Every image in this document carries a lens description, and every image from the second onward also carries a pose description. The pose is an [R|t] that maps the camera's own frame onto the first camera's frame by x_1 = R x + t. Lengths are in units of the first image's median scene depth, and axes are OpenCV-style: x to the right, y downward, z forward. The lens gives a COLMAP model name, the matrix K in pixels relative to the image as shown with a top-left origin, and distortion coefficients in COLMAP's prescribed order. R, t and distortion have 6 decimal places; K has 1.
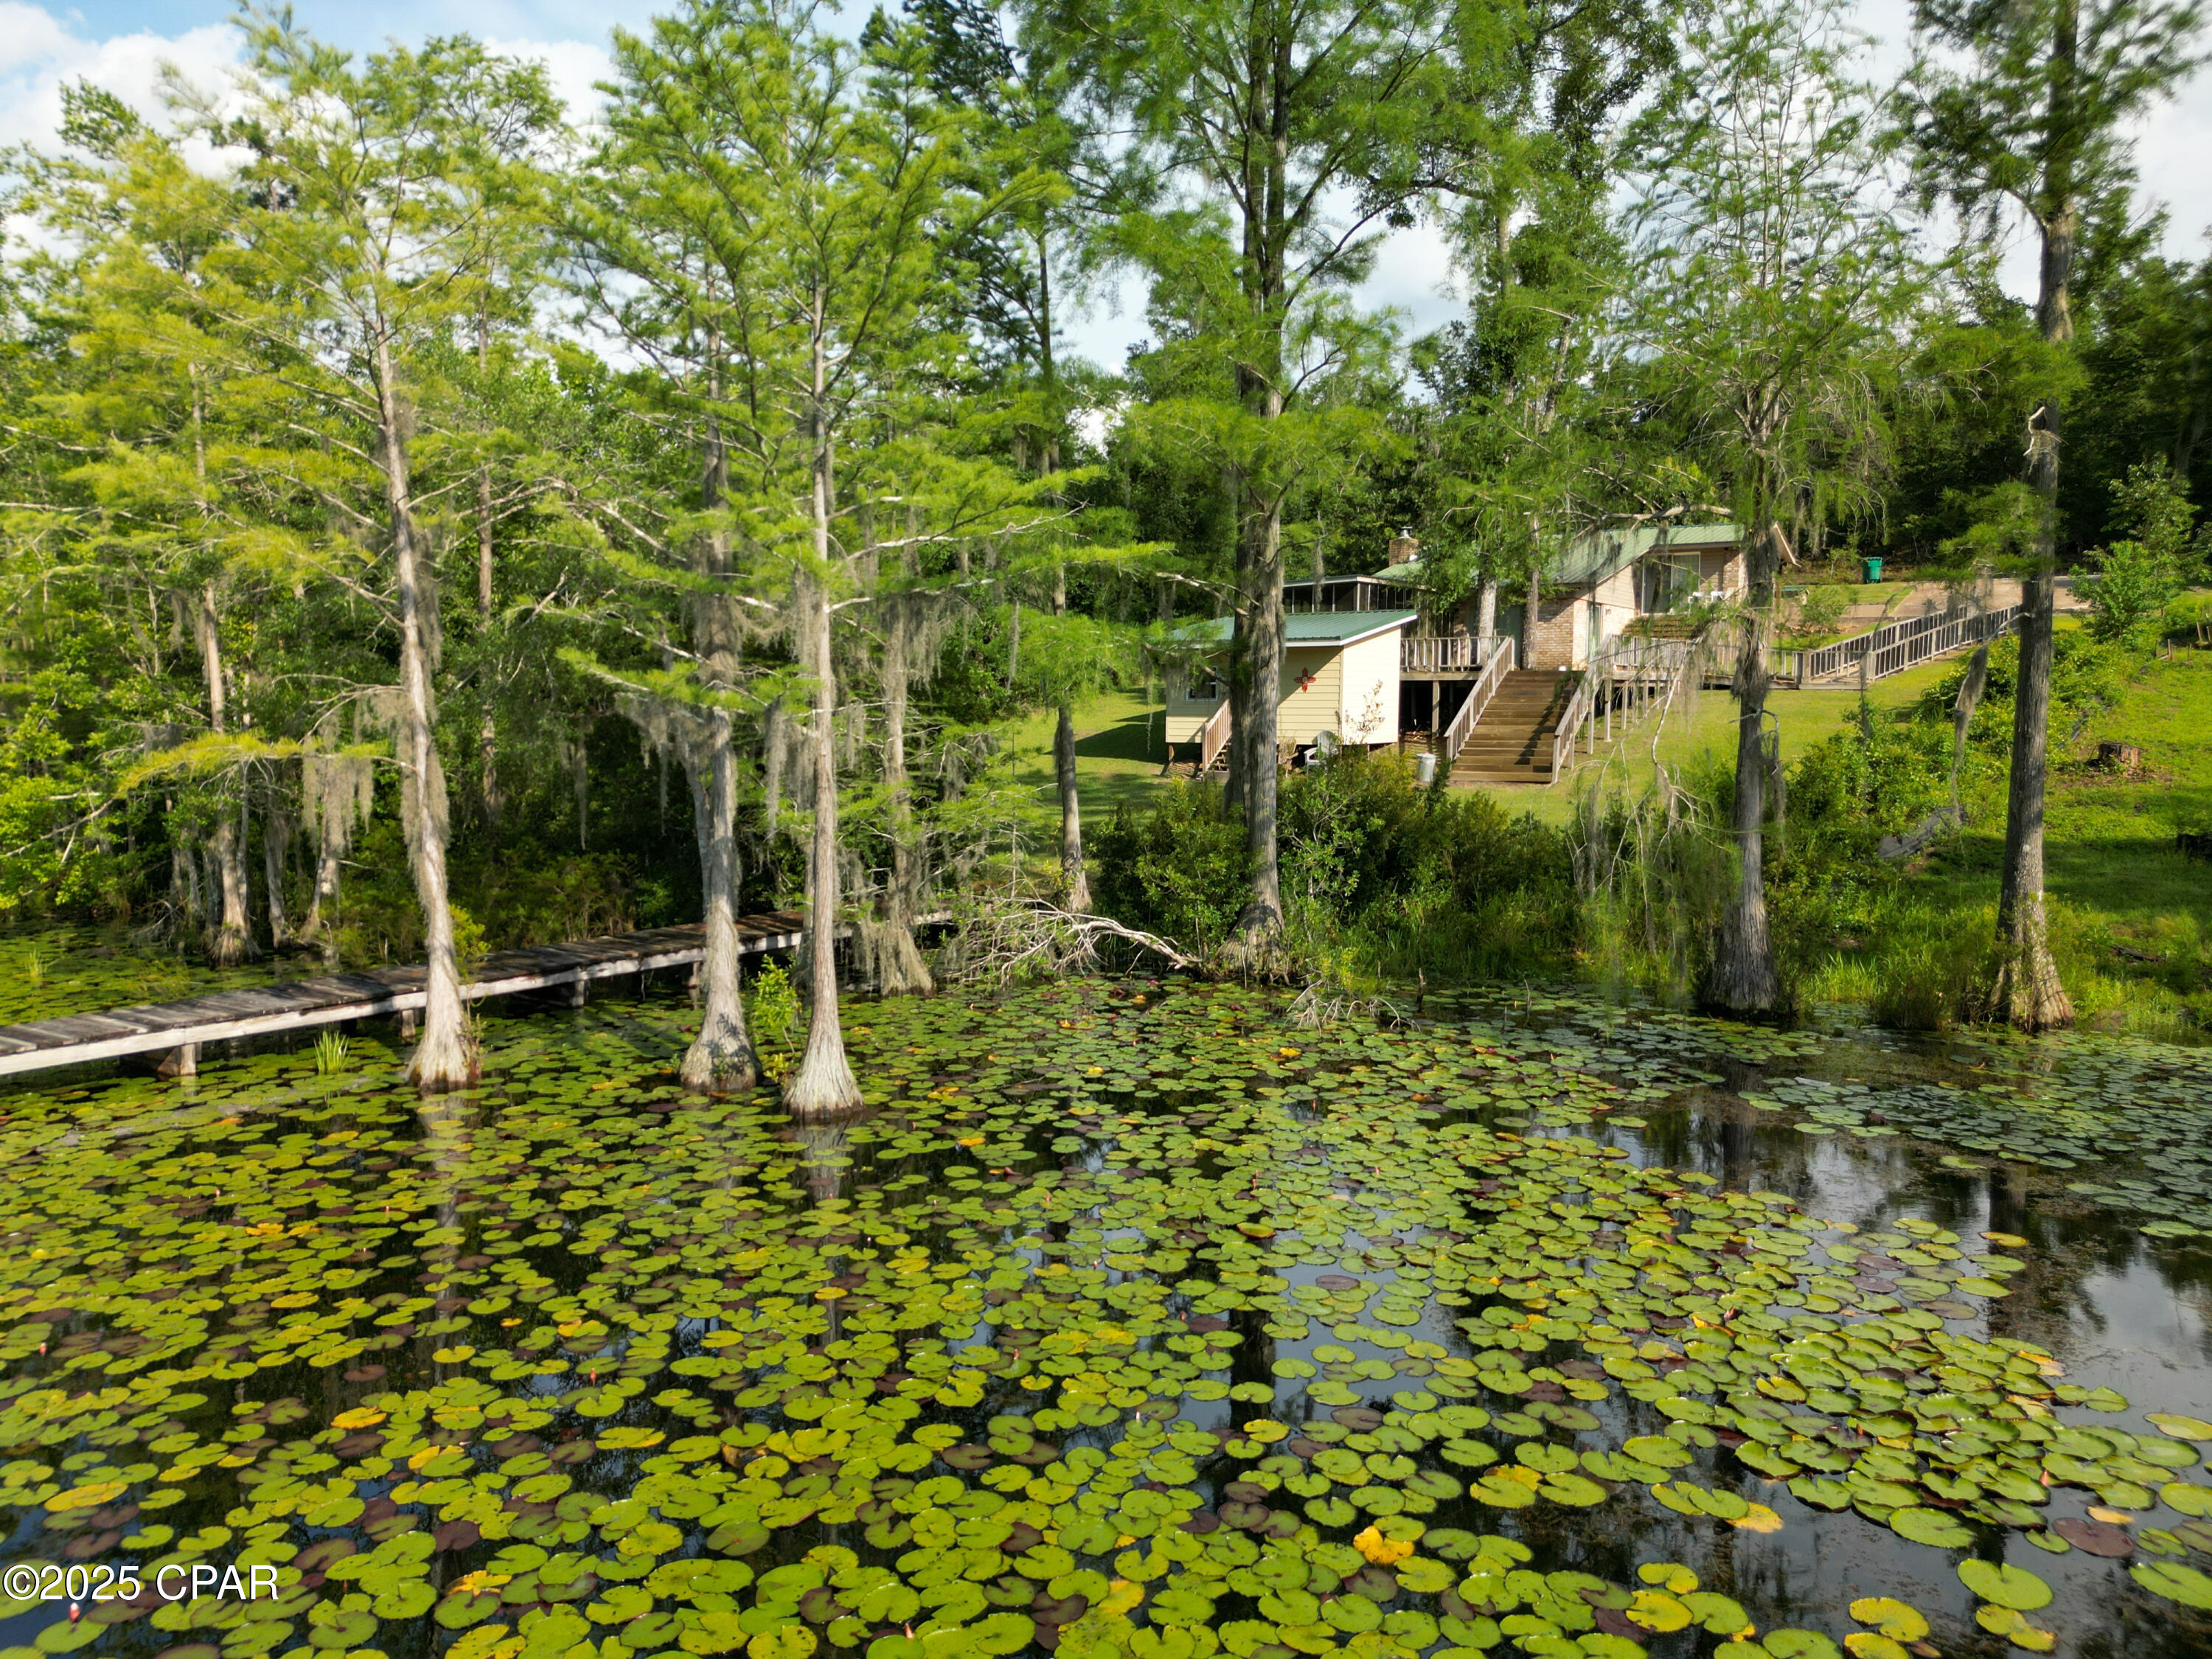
lens RADIAL K [[1505.3, 0, 1100.2], [0, 1505.3, 831.8], [0, 0, 1]] dist [0.035019, -0.001412]
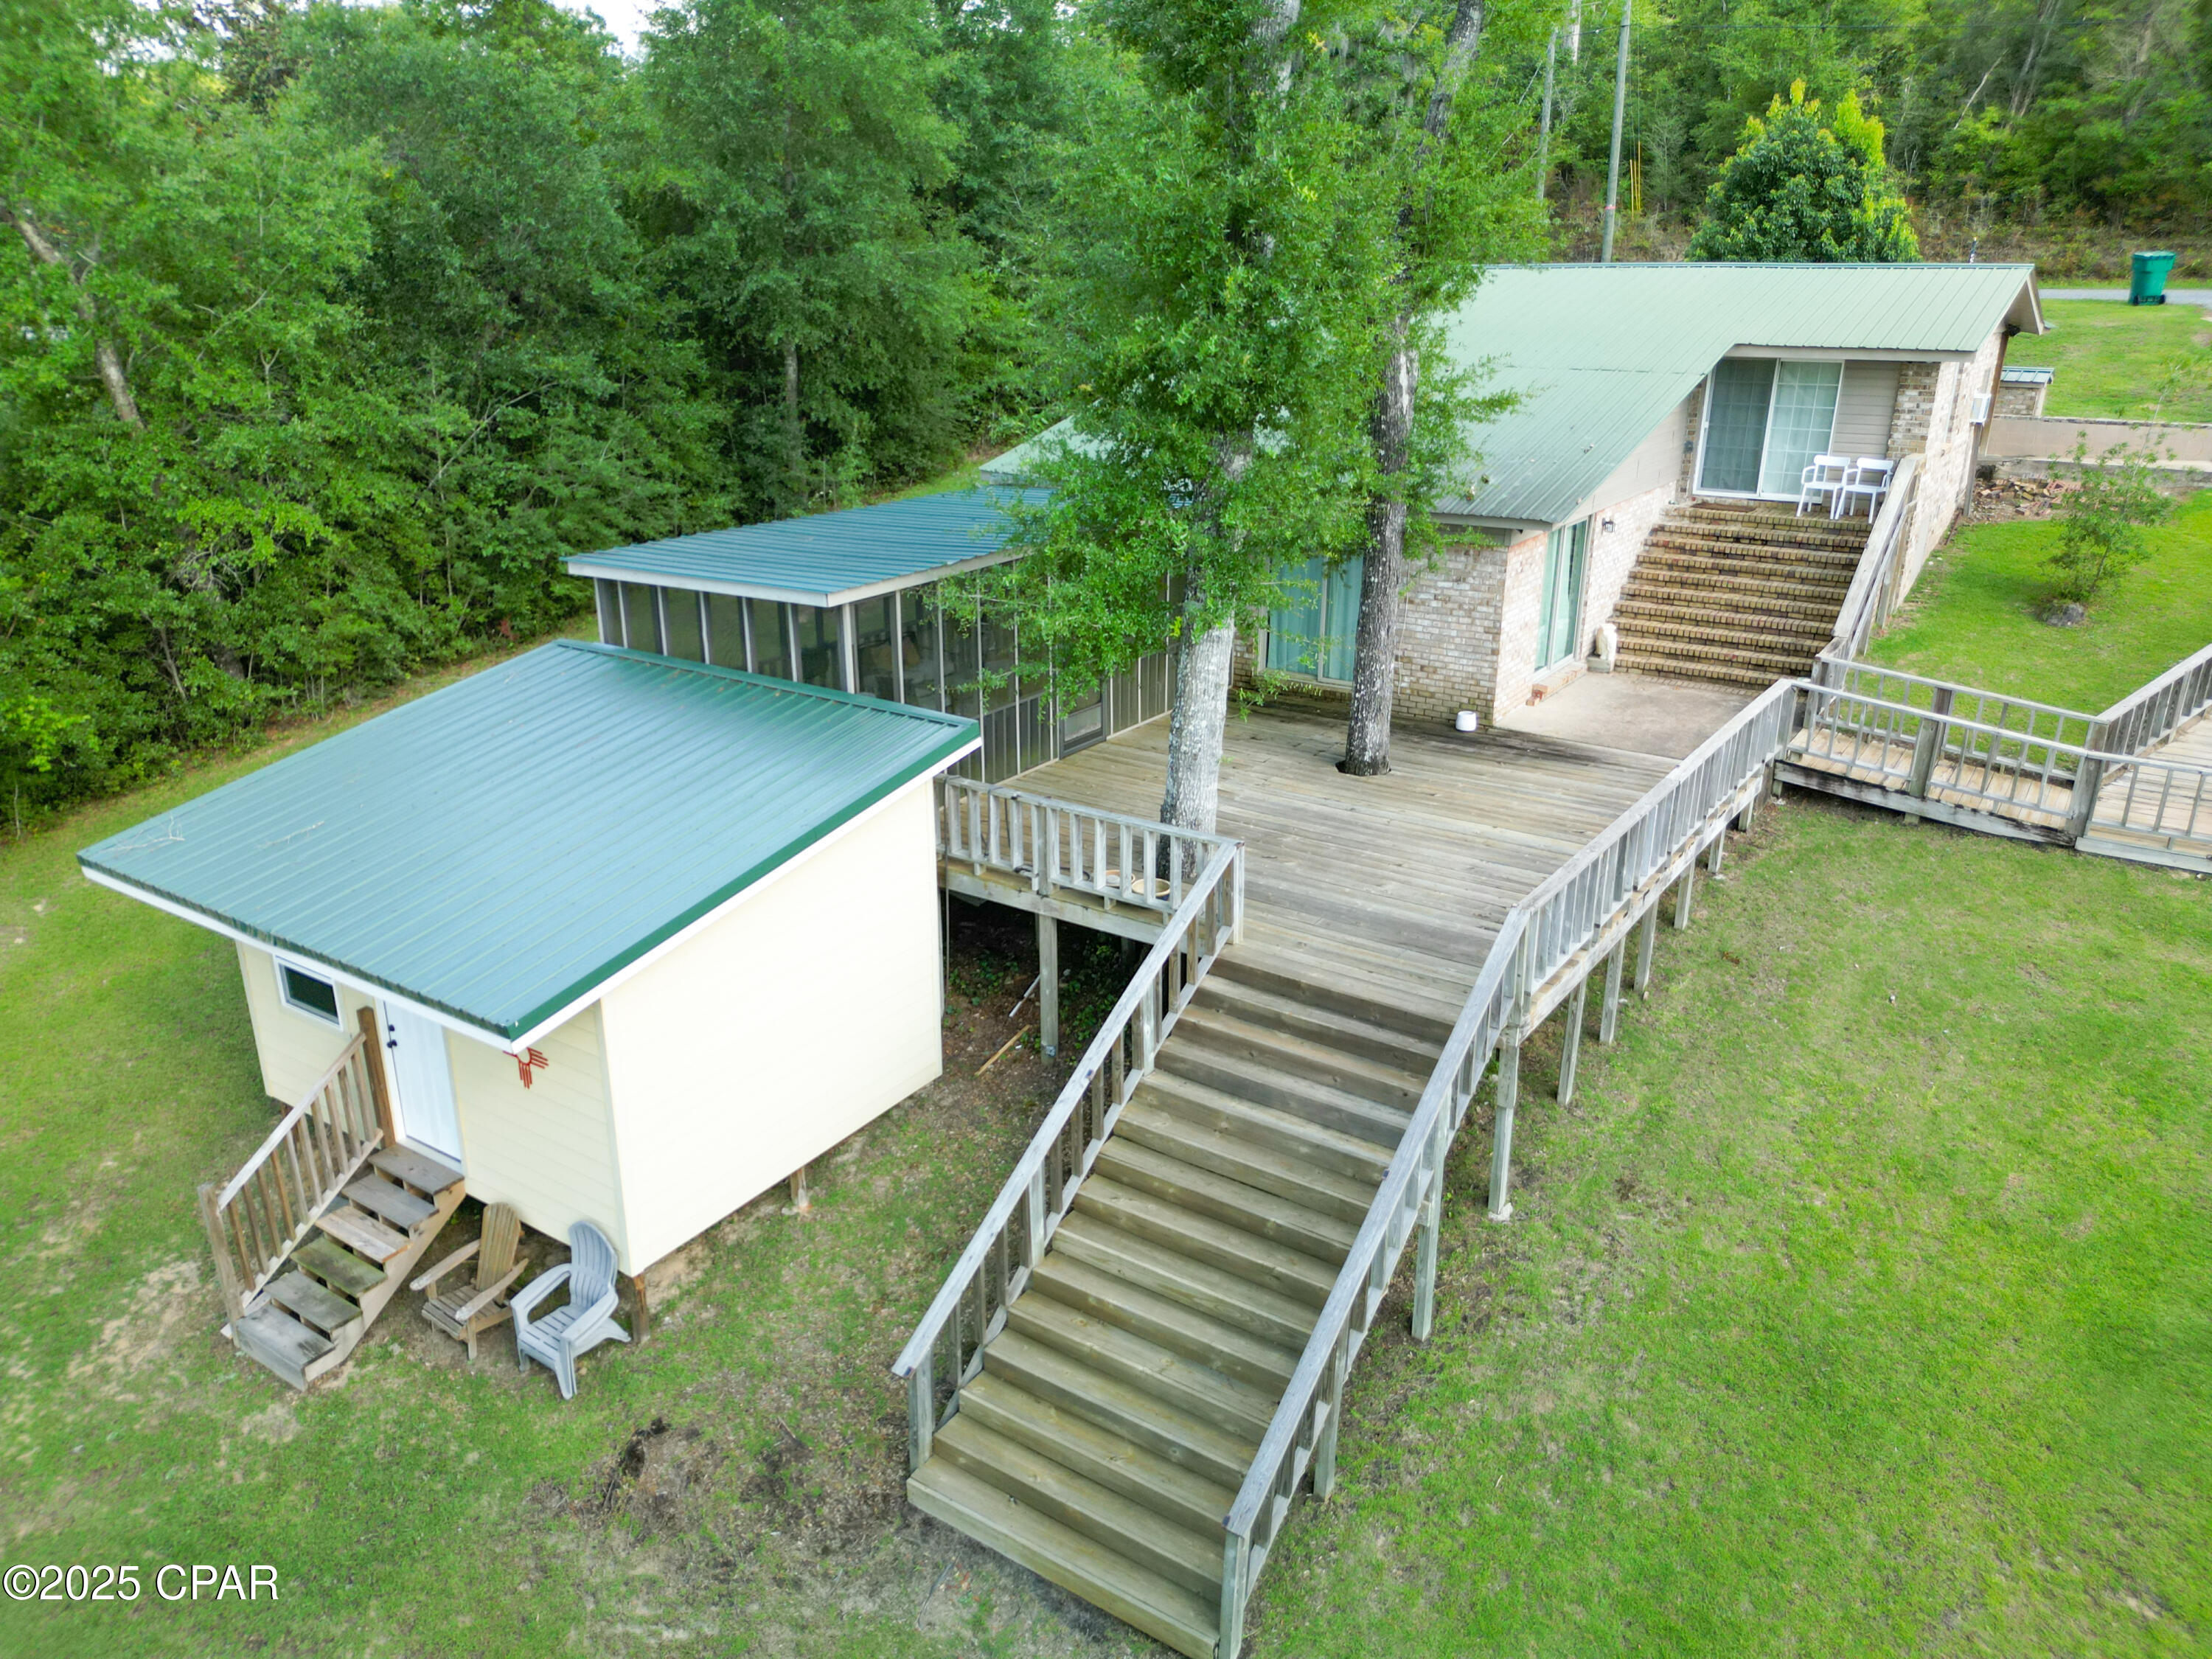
lens RADIAL K [[1548.6, 0, 1101.5], [0, 1548.6, 826.4], [0, 0, 1]] dist [0.069709, -0.067134]
pose [[0.999832, 0.013325, -0.012600, 0.240089], [-0.009365, 0.961705, 0.273926, -0.218397], [0.015767, -0.273762, 0.961668, 0.669083]]
